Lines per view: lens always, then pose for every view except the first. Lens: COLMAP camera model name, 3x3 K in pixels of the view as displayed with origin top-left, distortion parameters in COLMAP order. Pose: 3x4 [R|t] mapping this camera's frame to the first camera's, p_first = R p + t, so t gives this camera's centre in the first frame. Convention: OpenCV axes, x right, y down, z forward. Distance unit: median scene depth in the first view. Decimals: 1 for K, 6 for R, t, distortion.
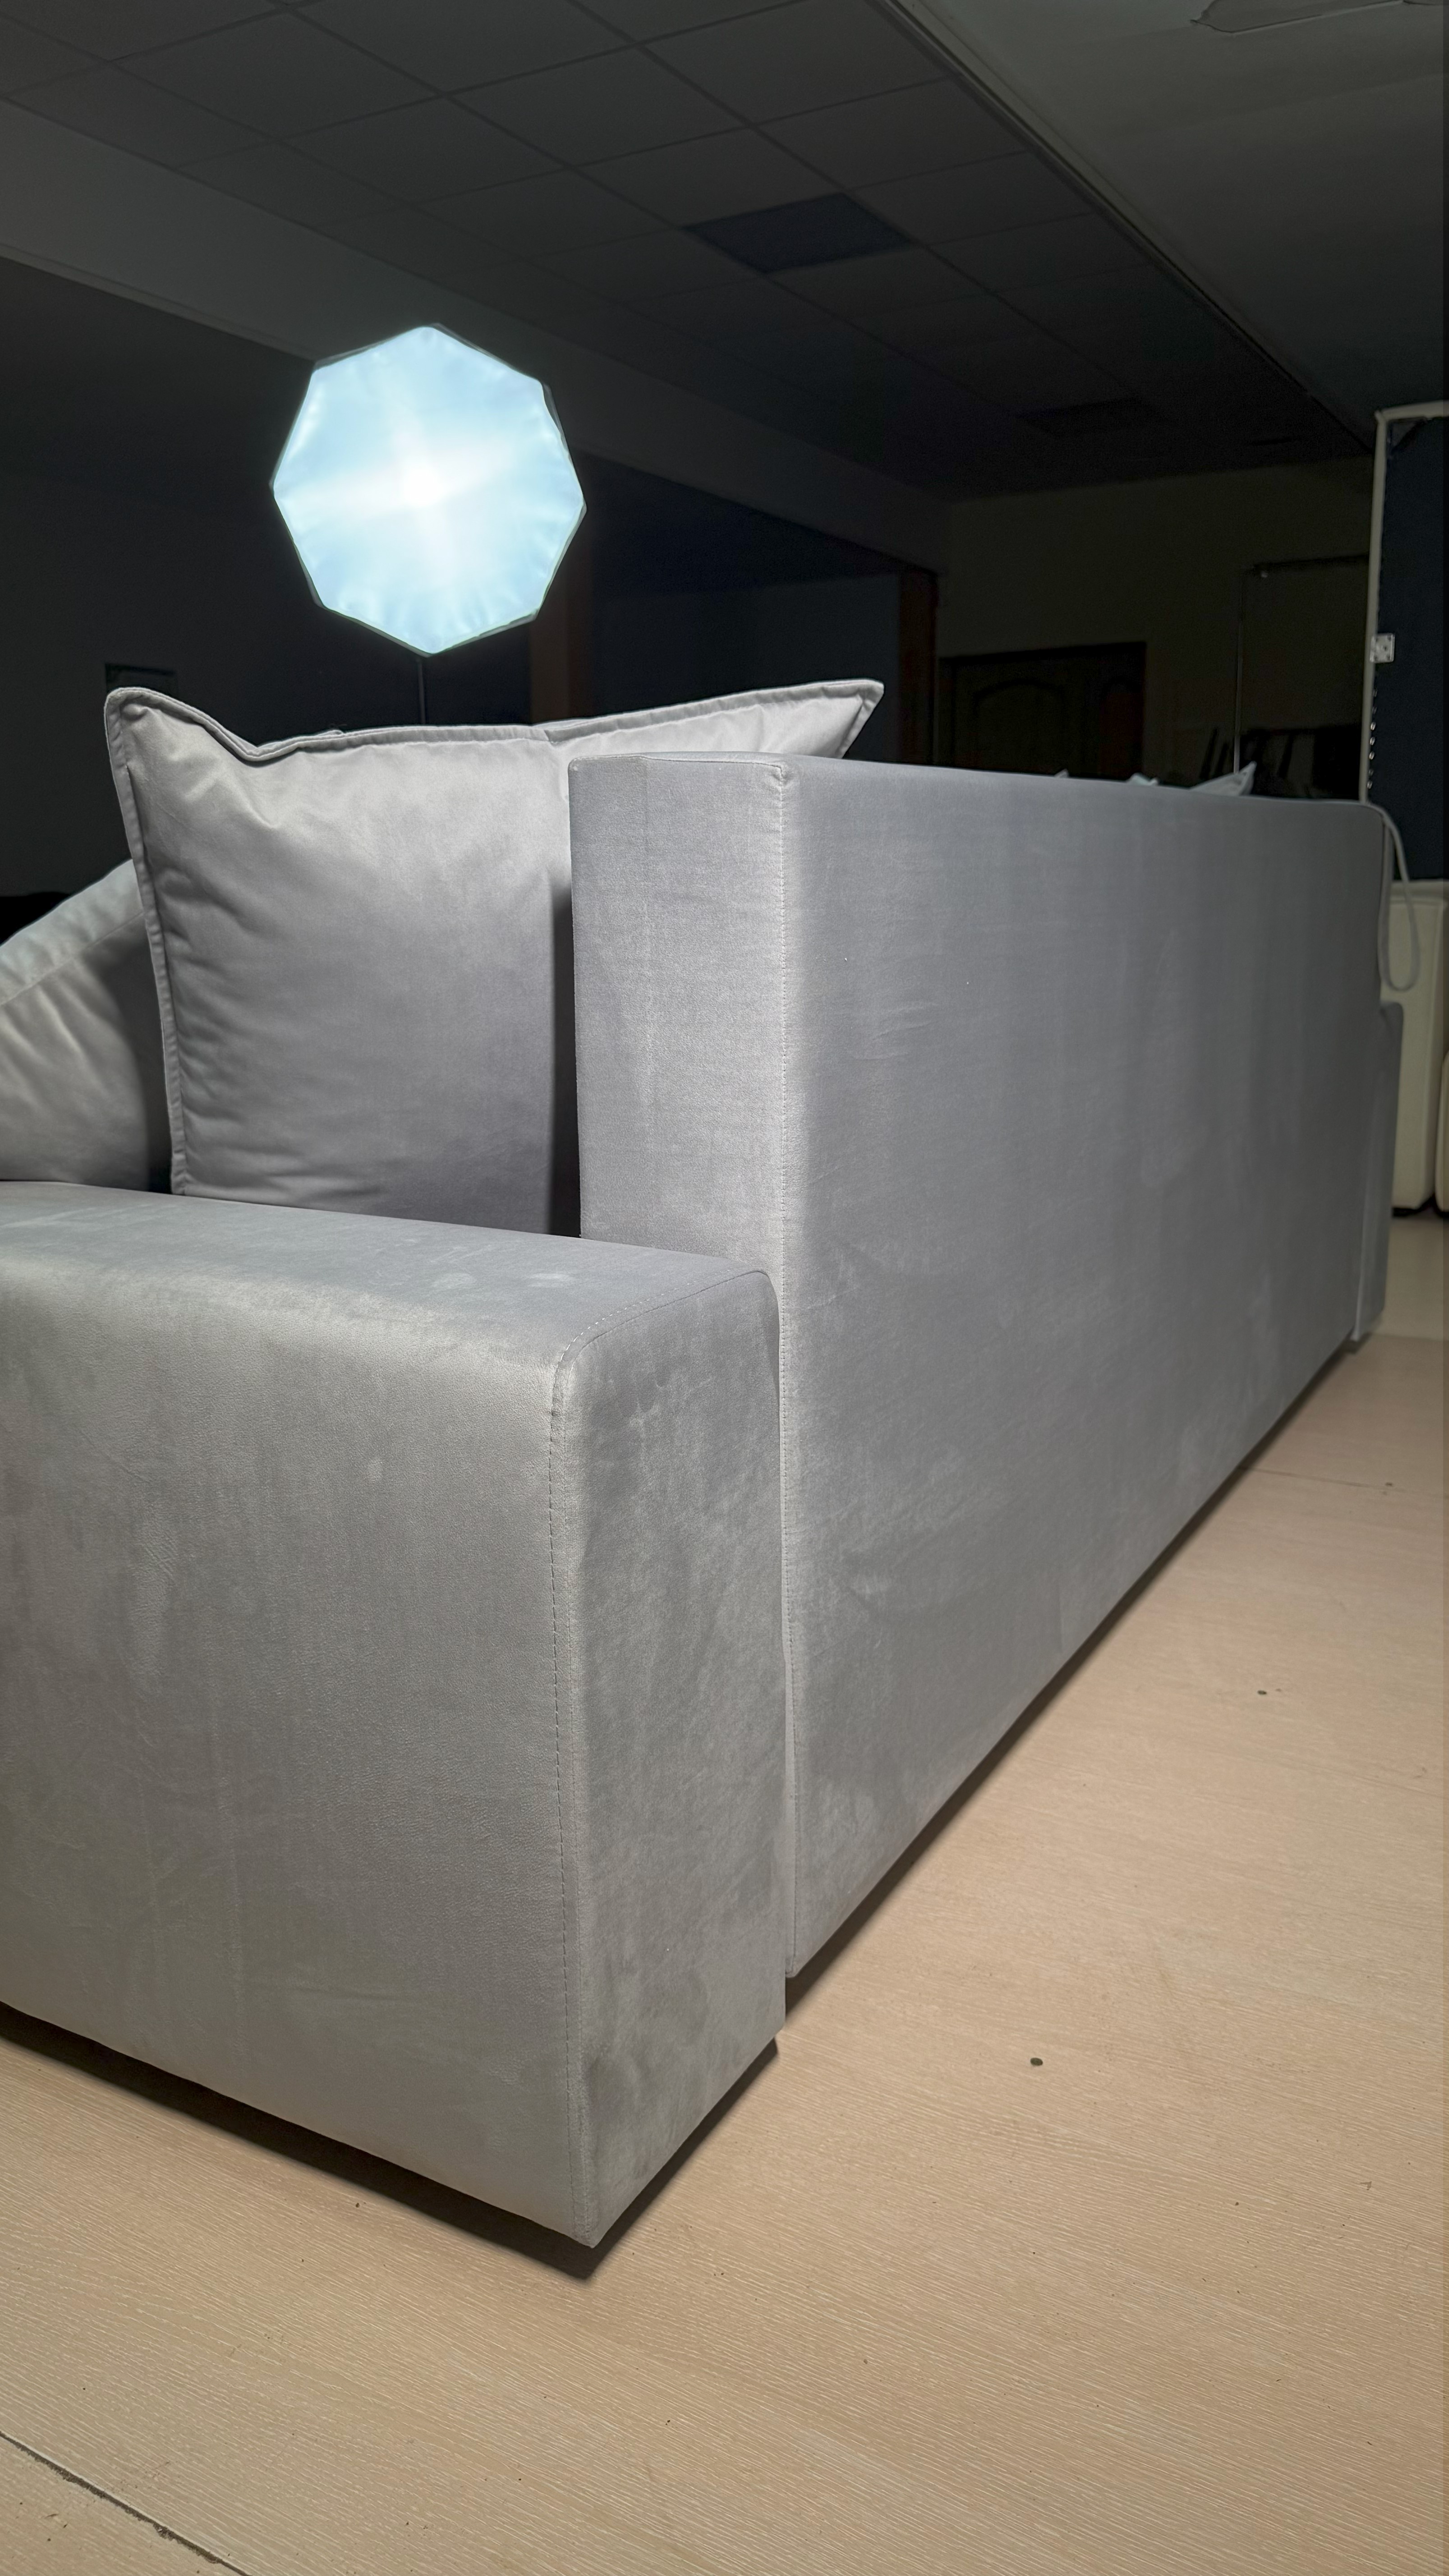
lens RADIAL K [[1819.1, 0, 724.5], [0, 1819.1, 1288.0], [0, 0, 1]] dist [0.046424, -0.060230]
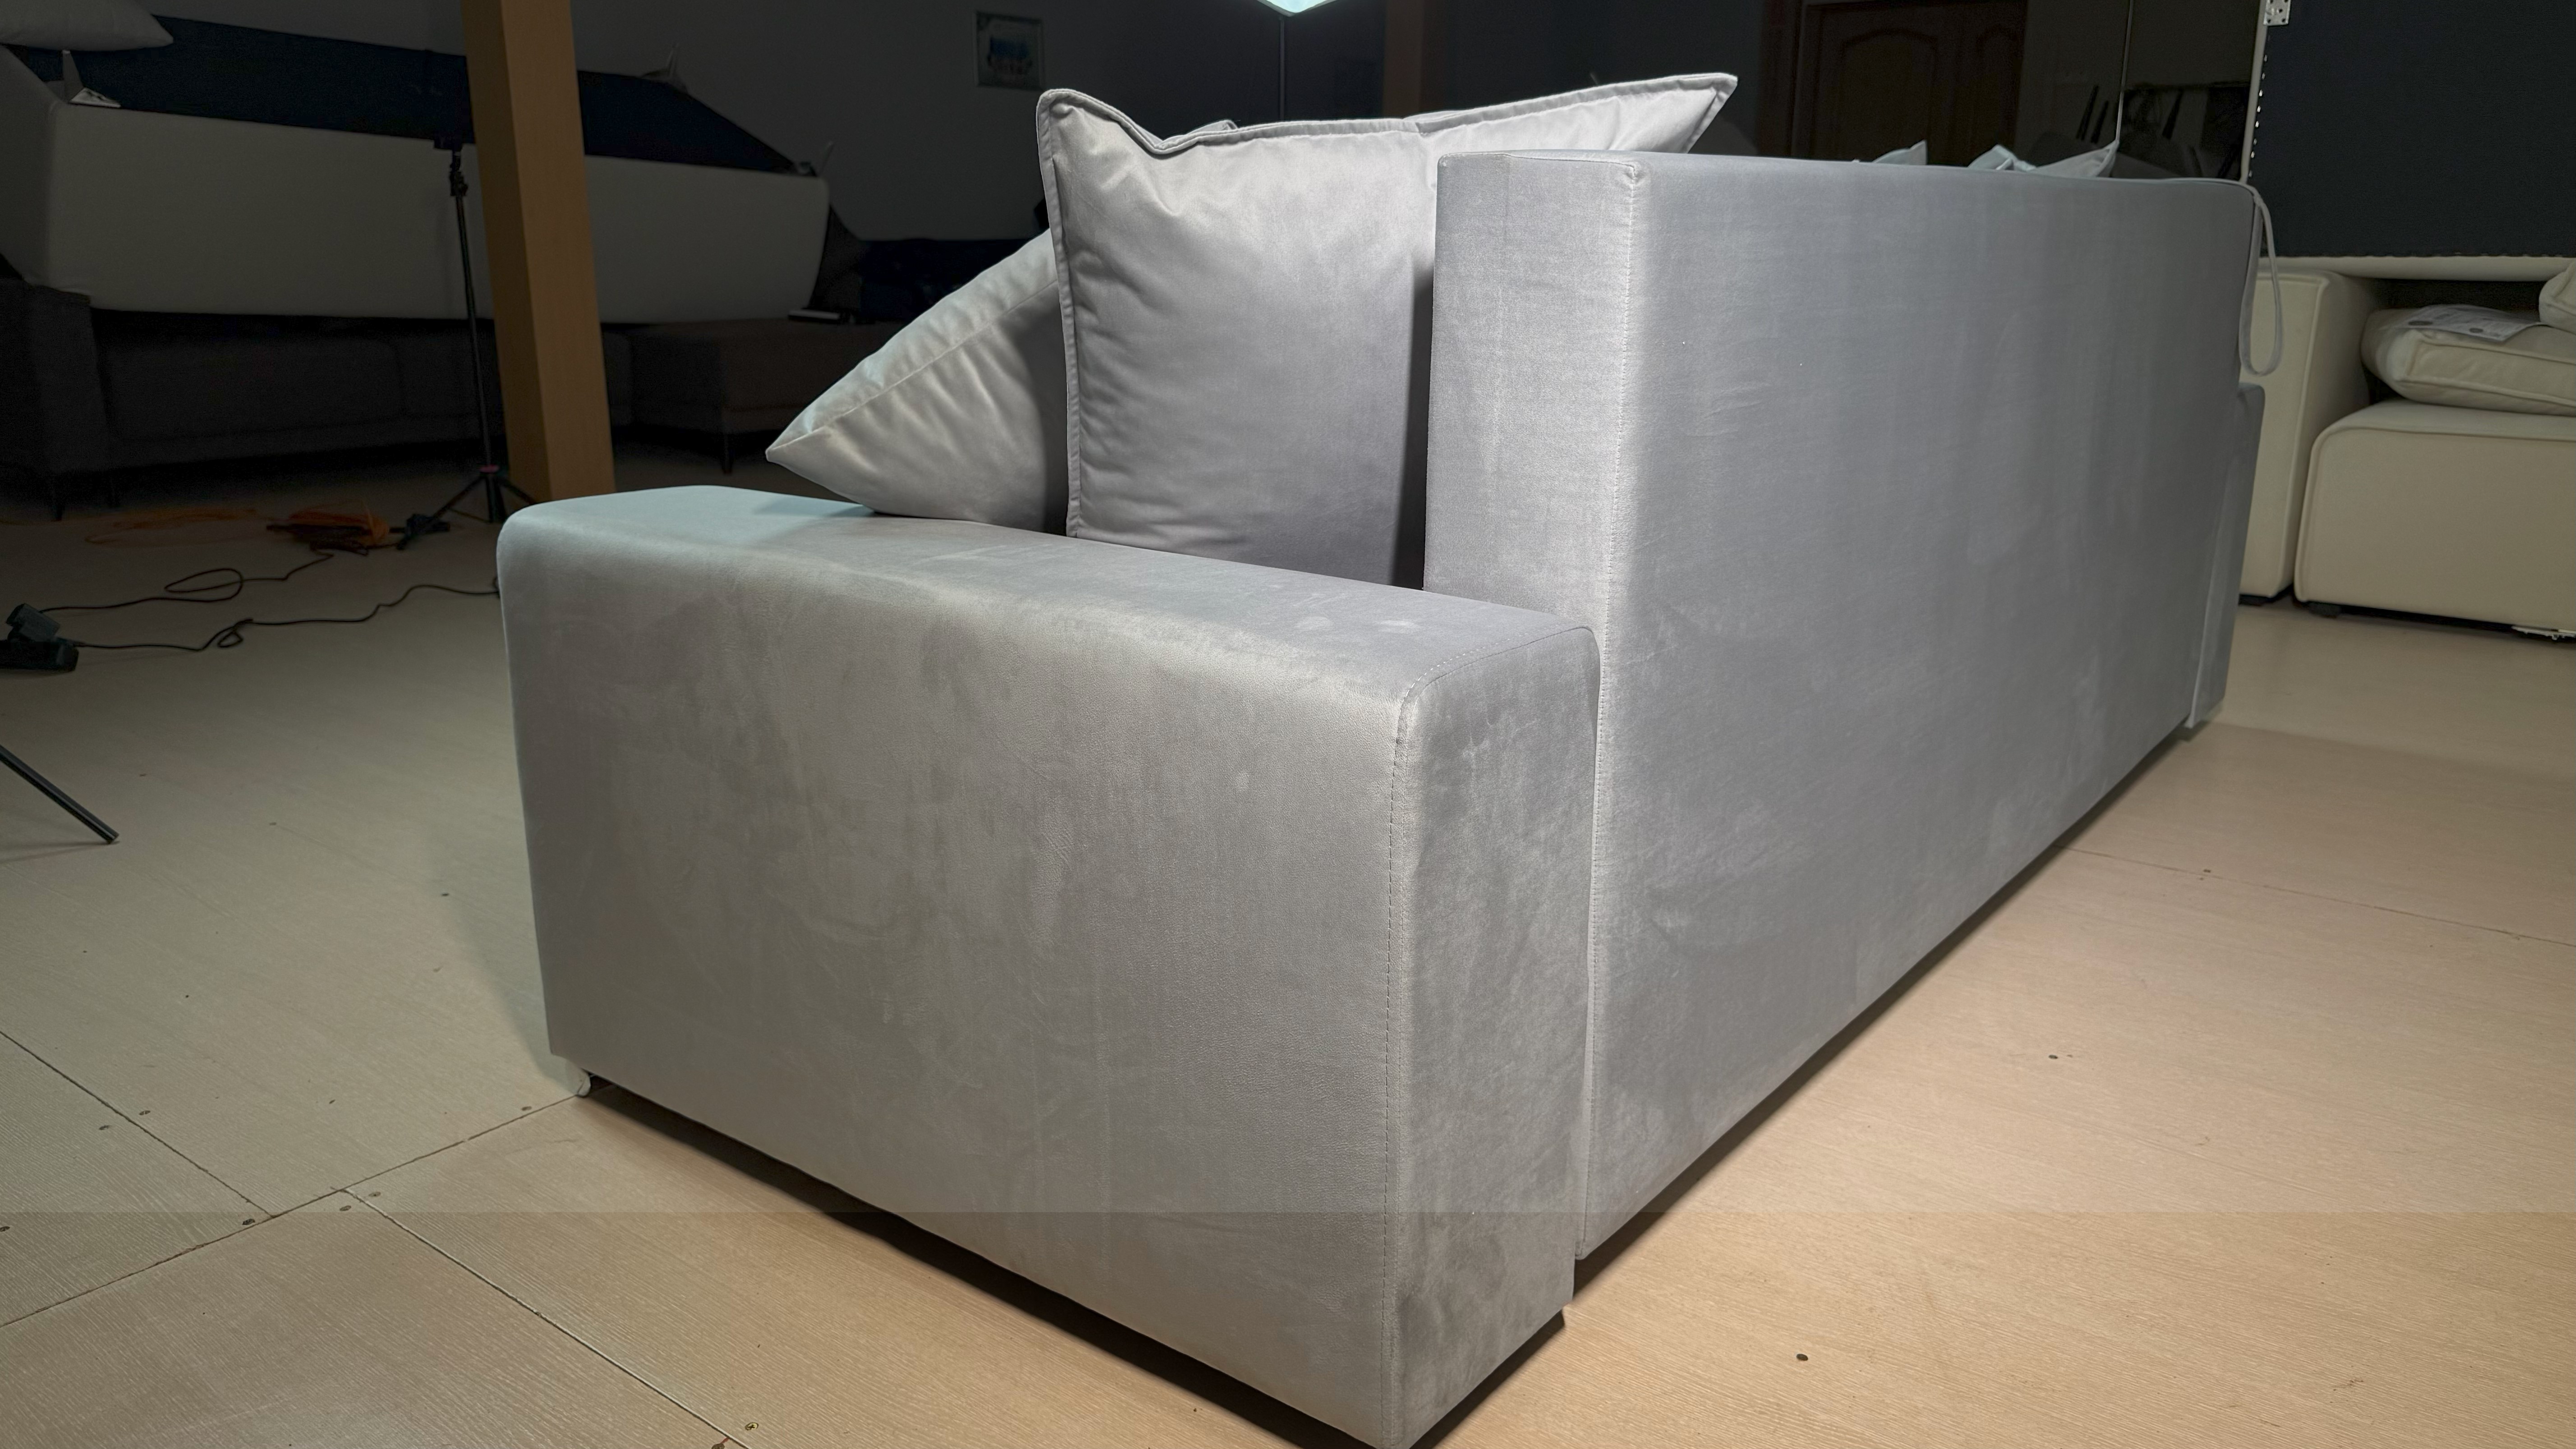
lens RADIAL K [[1790.3, 0, 1288.0], [0, 1790.3, 724.5], [0, 0, 1]] dist [0.144956, -0.303843]
pose [[0.988880, 0.054762, -0.138264, -0.004942], [-0.048284, 0.997592, 0.049784, 0.003986], [0.140657, -0.042555, 0.989143, -0.108327]]
